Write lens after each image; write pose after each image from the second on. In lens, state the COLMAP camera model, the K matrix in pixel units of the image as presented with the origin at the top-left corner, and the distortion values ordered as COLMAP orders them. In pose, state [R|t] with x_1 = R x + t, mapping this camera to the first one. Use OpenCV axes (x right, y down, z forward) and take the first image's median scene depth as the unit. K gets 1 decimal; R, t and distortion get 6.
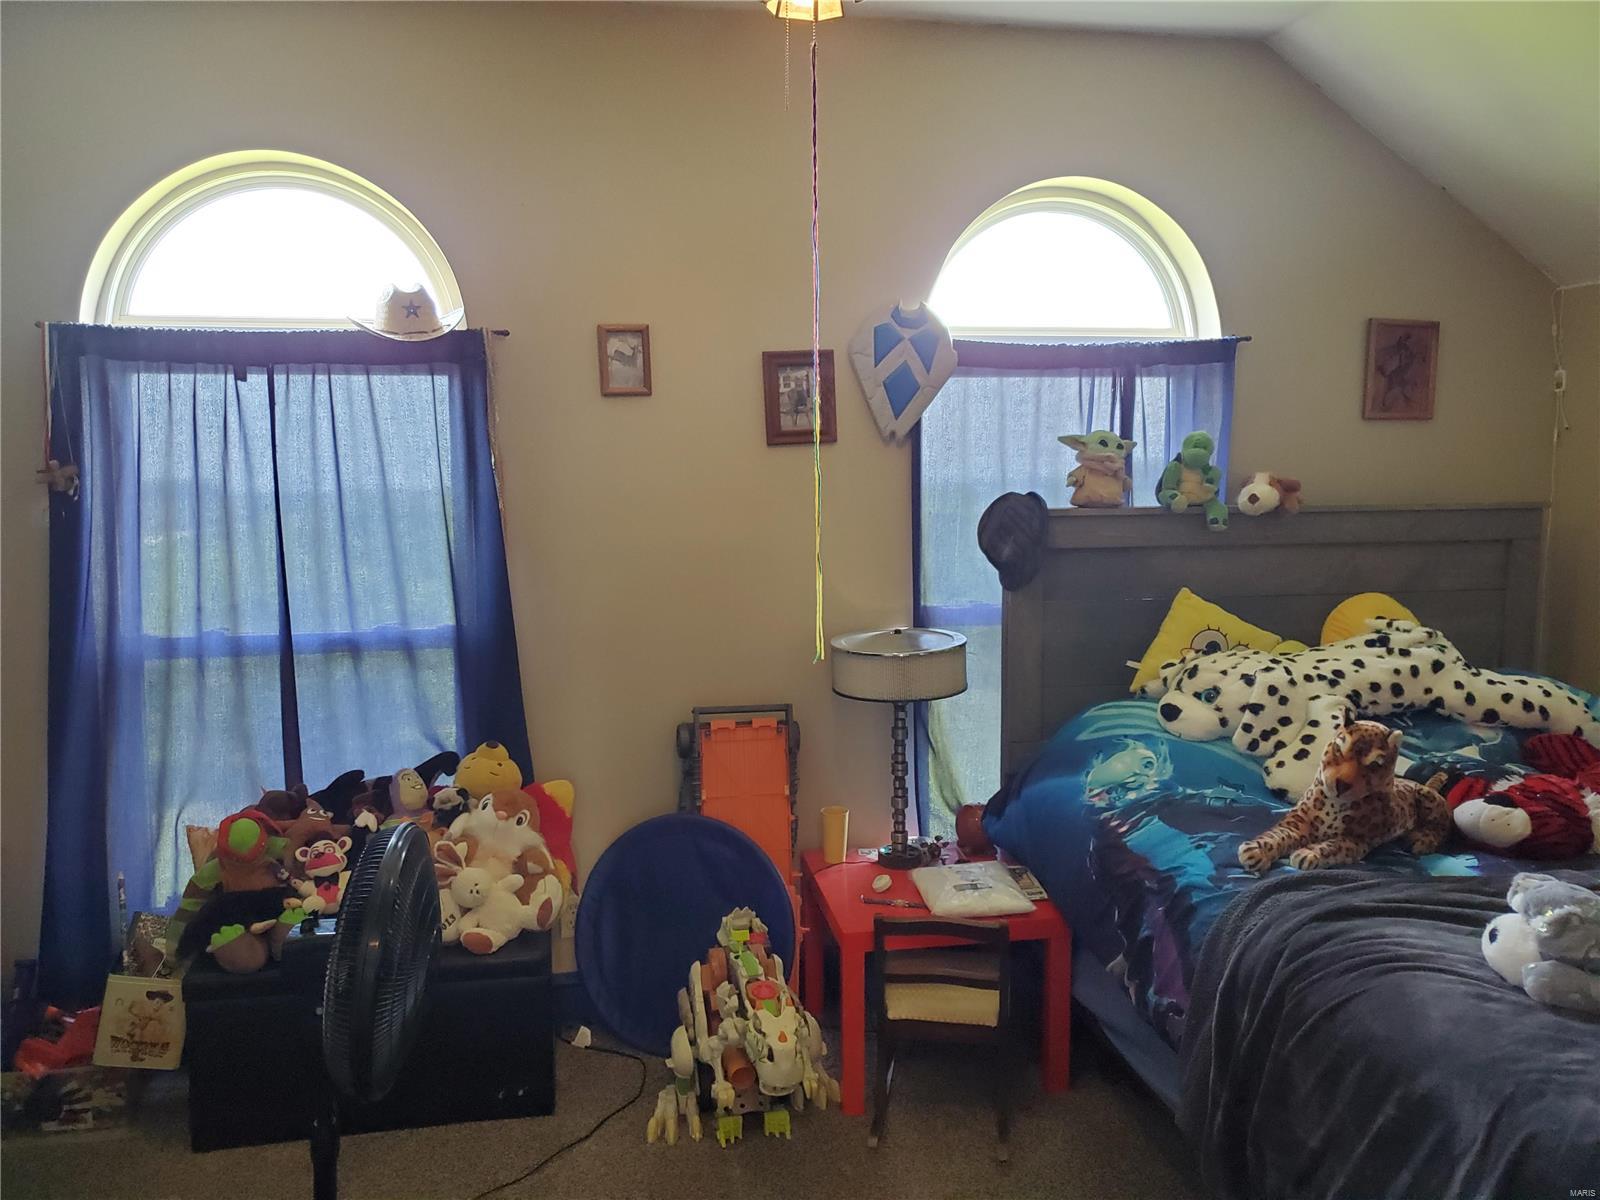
lens RADIAL K [[1236.4, 0, 800.0], [0, 1236.4, 600.0], [0, 0, 1]] dist [0.091283, -0.098927]
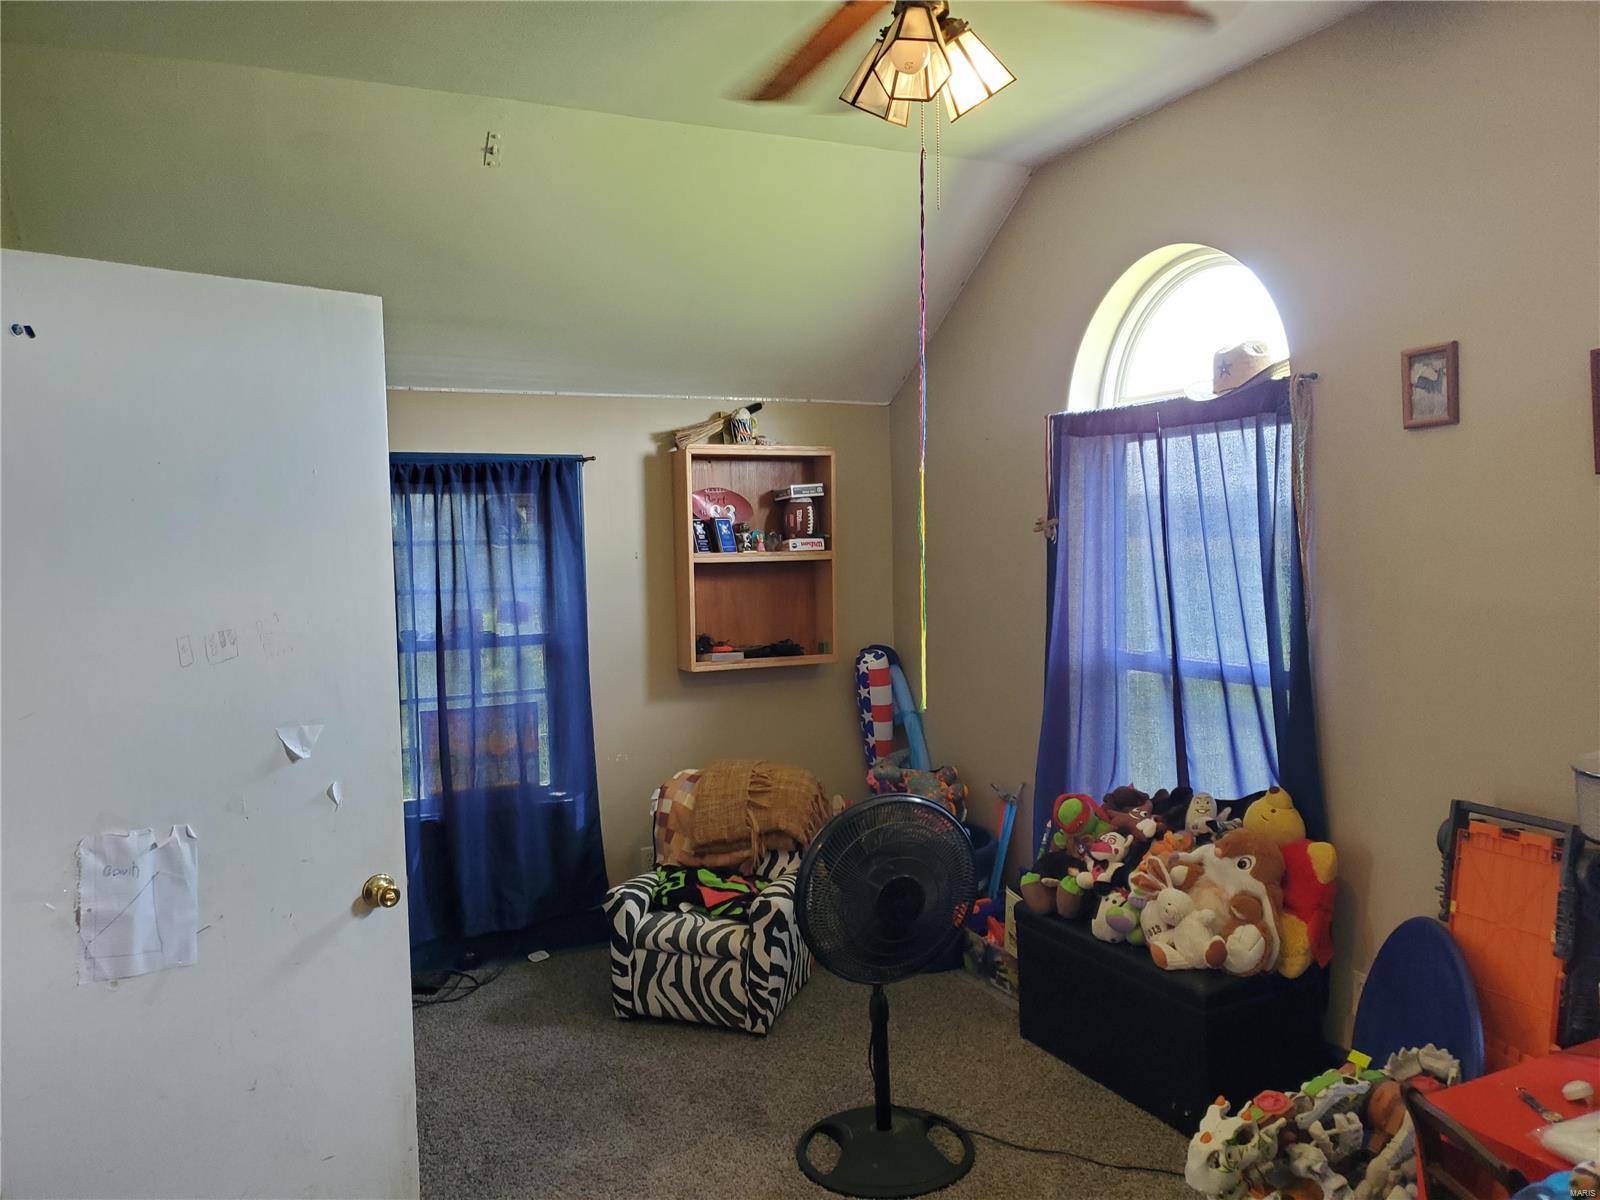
lens RADIAL K [[1271.9, 0, 800.0], [0, 1271.9, 600.0], [0, 0, 1]] dist [0.073251, -0.102162]
pose [[0.244017, 0.056331, -0.968134, 0.666026], [-0.055031, 0.997507, 0.044170, -0.061698], [0.968208, 0.042499, 0.246508, 0.371855]]
